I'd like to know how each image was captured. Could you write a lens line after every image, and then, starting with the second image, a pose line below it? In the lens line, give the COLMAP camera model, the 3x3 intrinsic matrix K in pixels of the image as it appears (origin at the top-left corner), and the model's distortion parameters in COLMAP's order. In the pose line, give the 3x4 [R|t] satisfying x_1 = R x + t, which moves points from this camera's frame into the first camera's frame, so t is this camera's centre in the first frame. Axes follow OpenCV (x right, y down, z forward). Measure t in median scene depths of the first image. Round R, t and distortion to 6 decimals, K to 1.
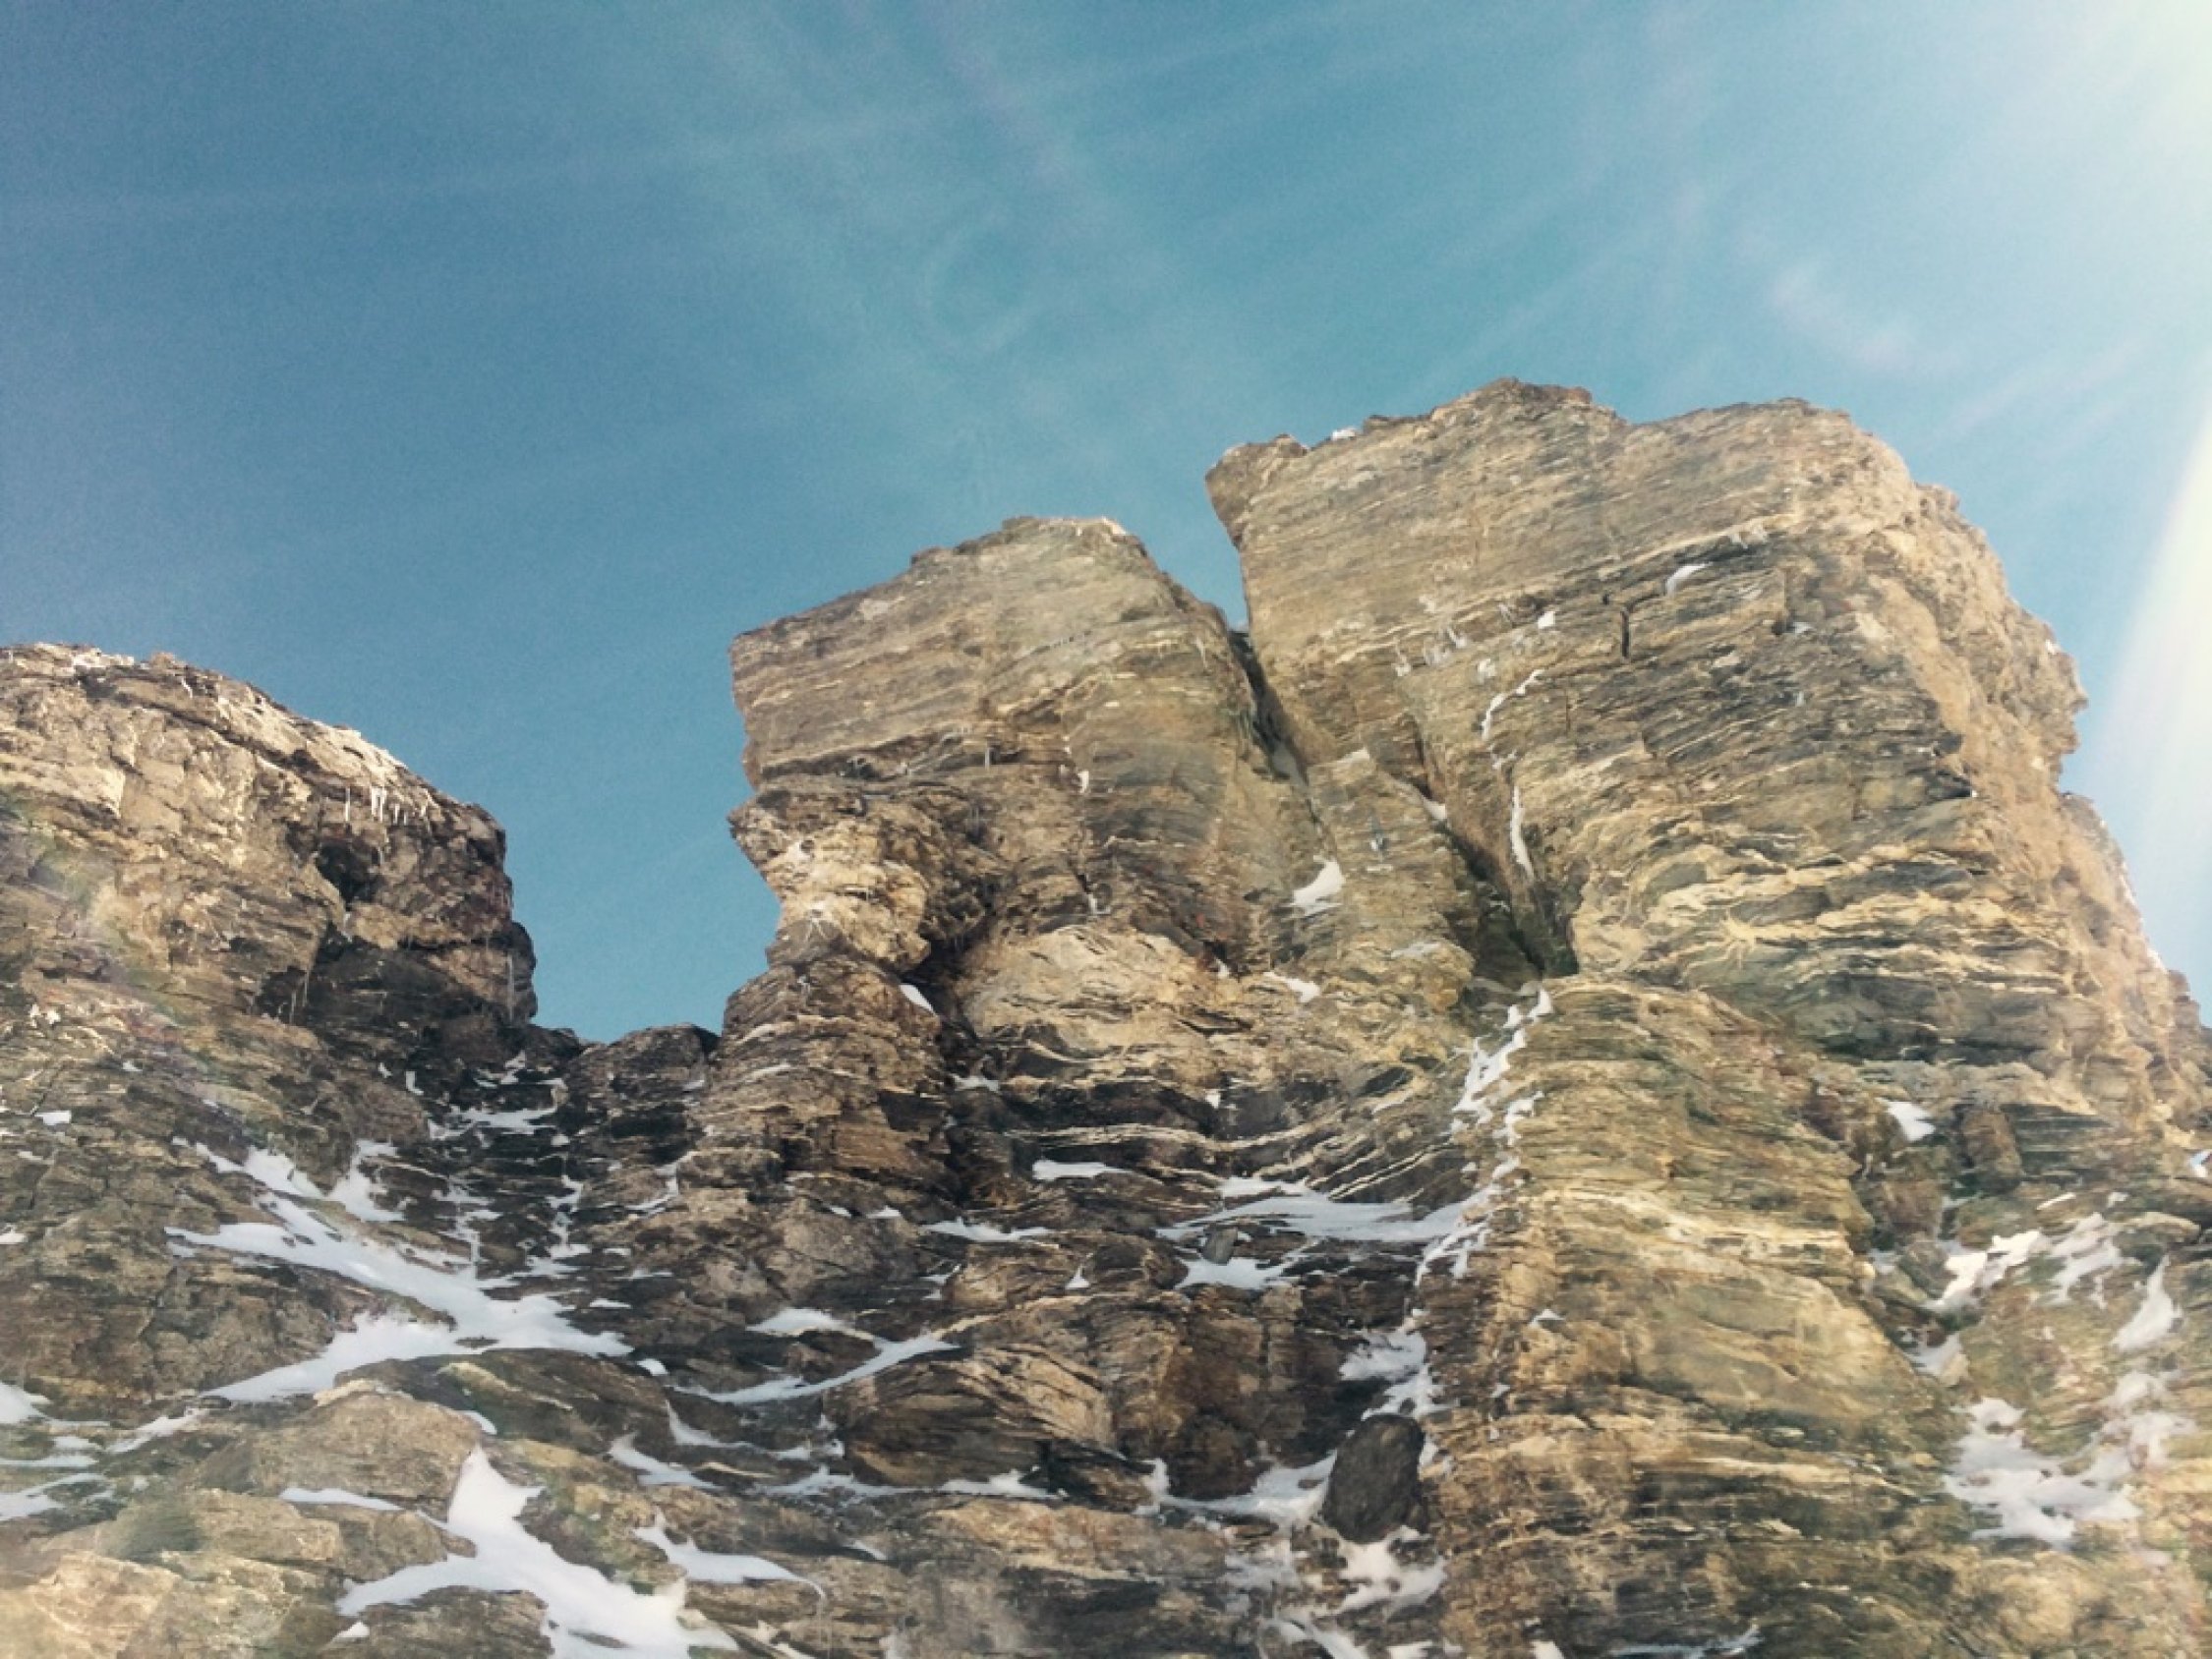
lens RADIAL K [[1898.1, 0, 1087.7], [0, 1898.1, 833.5], [0, 0, 1]] dist [0.086930, -0.100649]
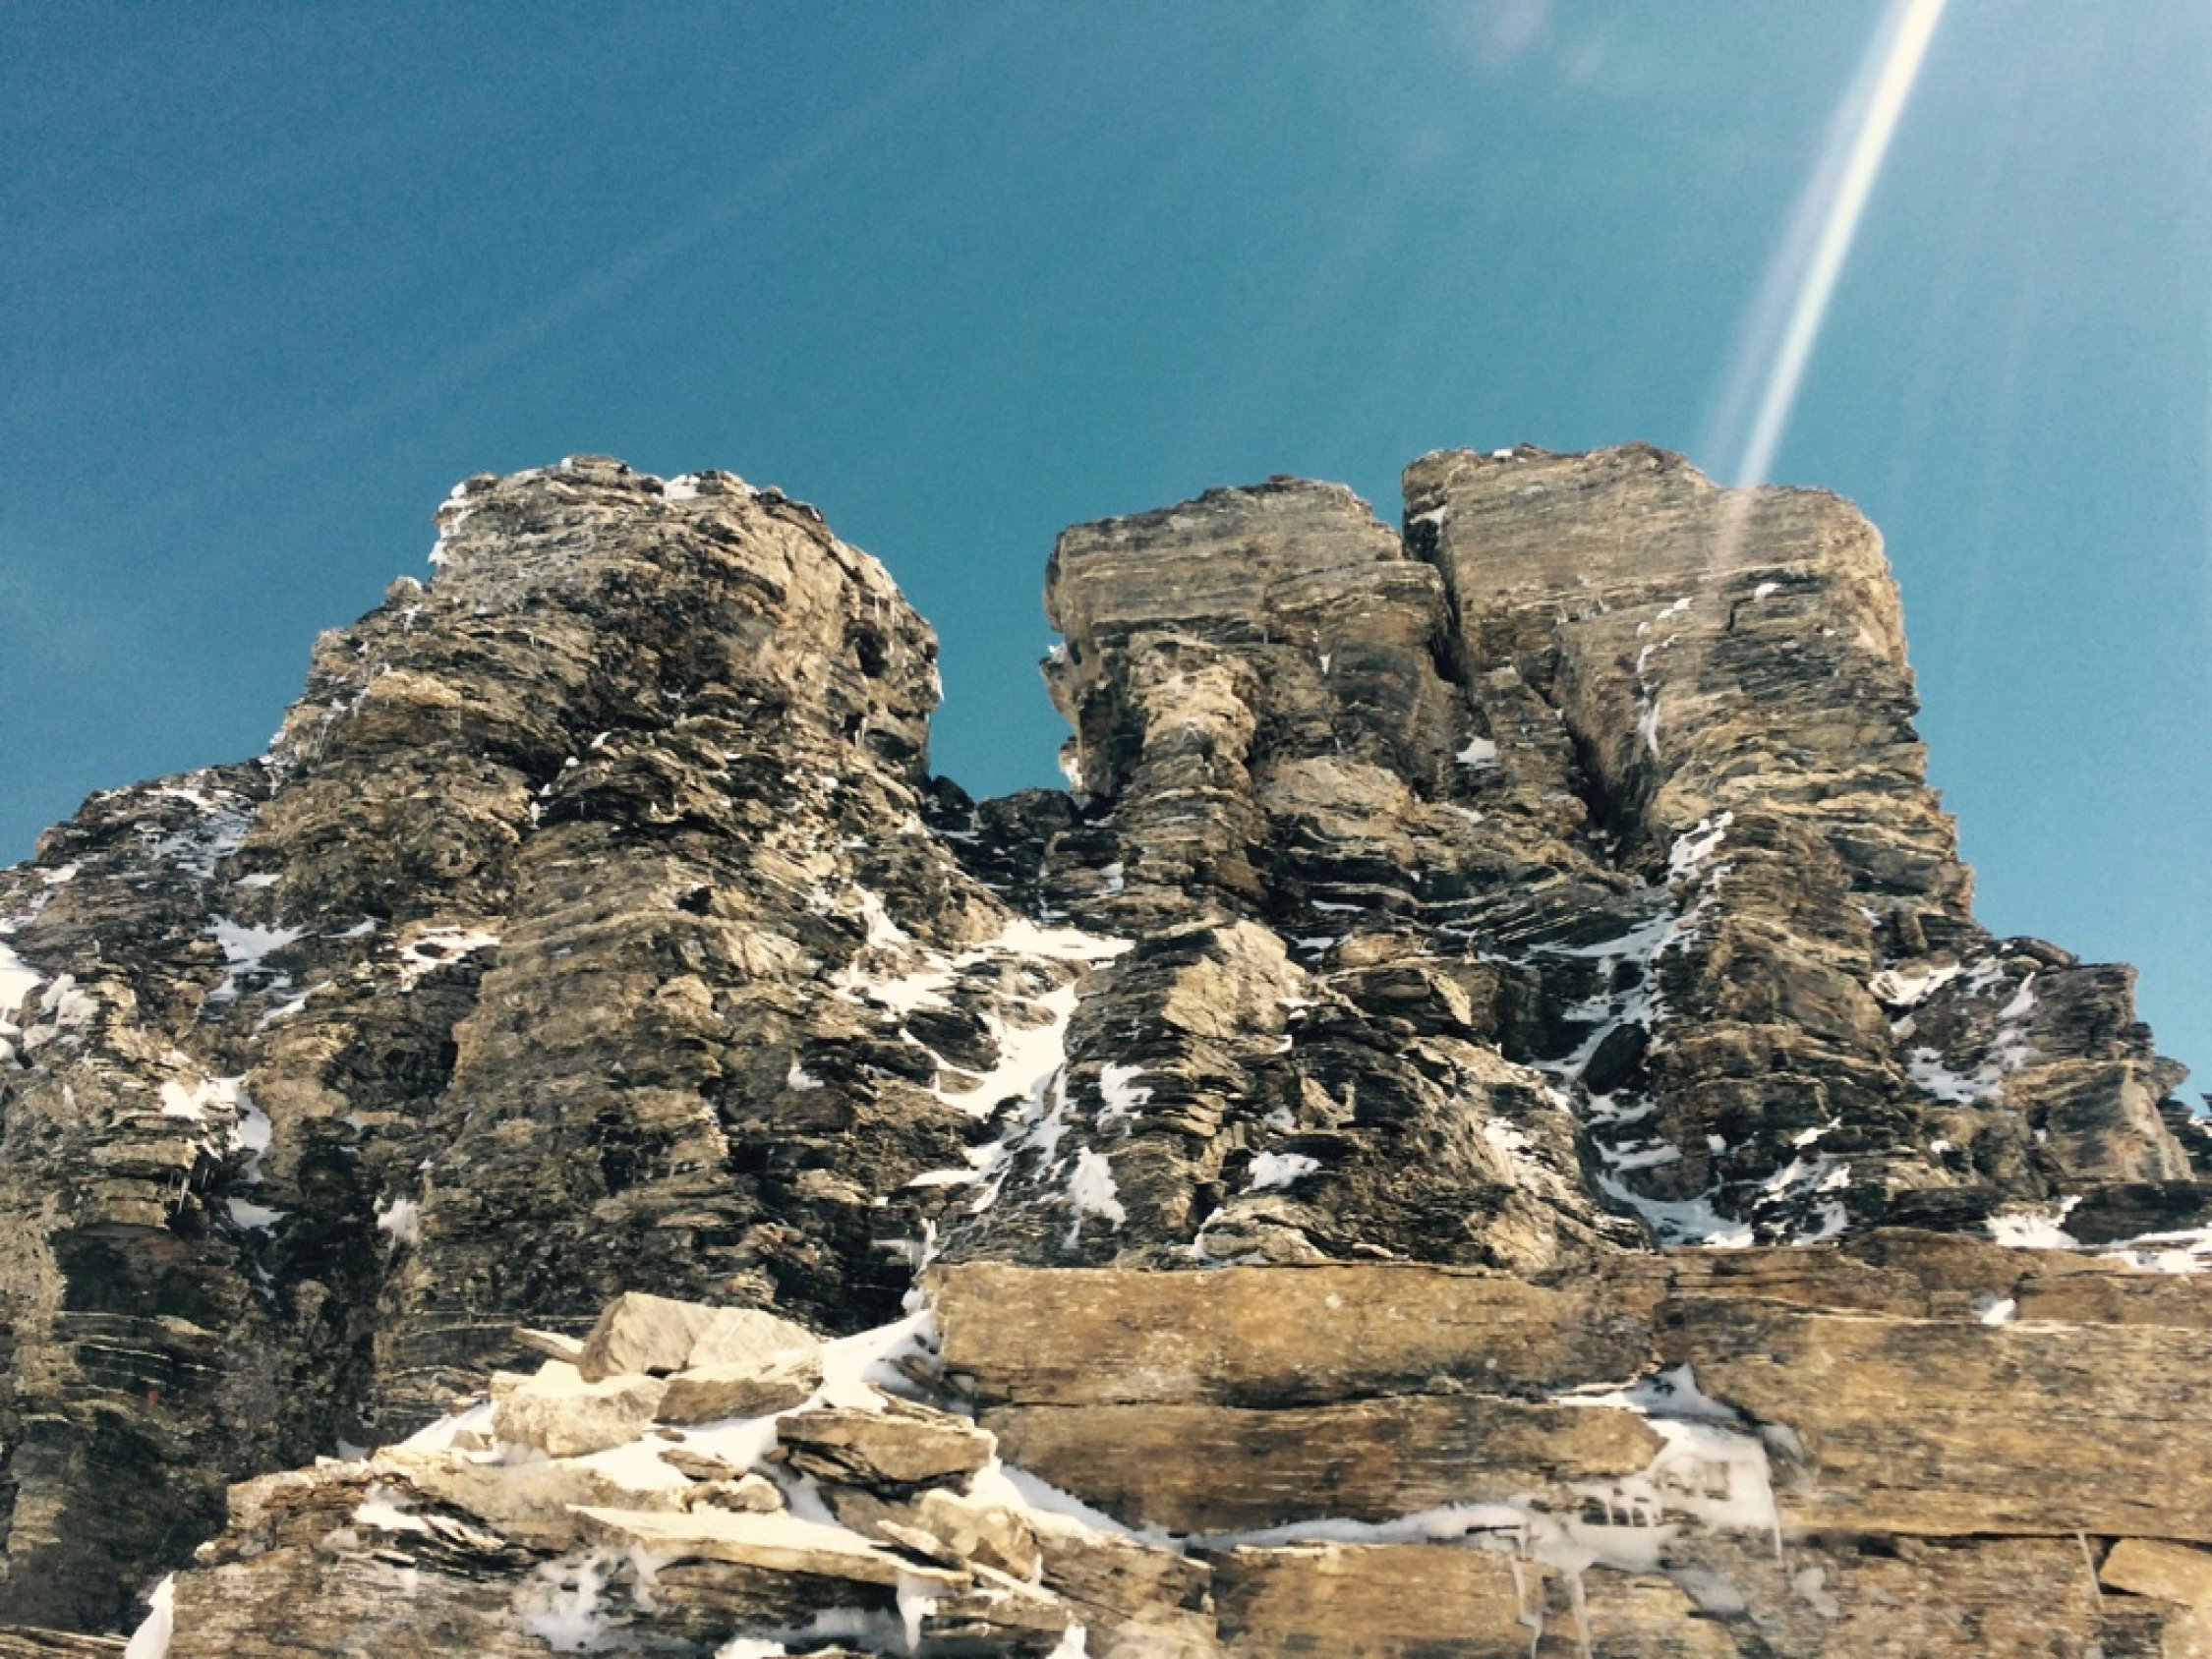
lens RADIAL K [[1898.1, 0, 1087.7], [0, 1898.1, 833.5], [0, 0, 1]] dist [0.086930, -0.100649]
pose [[0.975398, 0.124039, 0.182247, -0.522373], [-0.133494, 0.990221, 0.040520, 0.082905], [-0.175438, -0.063852, 0.982418, -0.525265]]
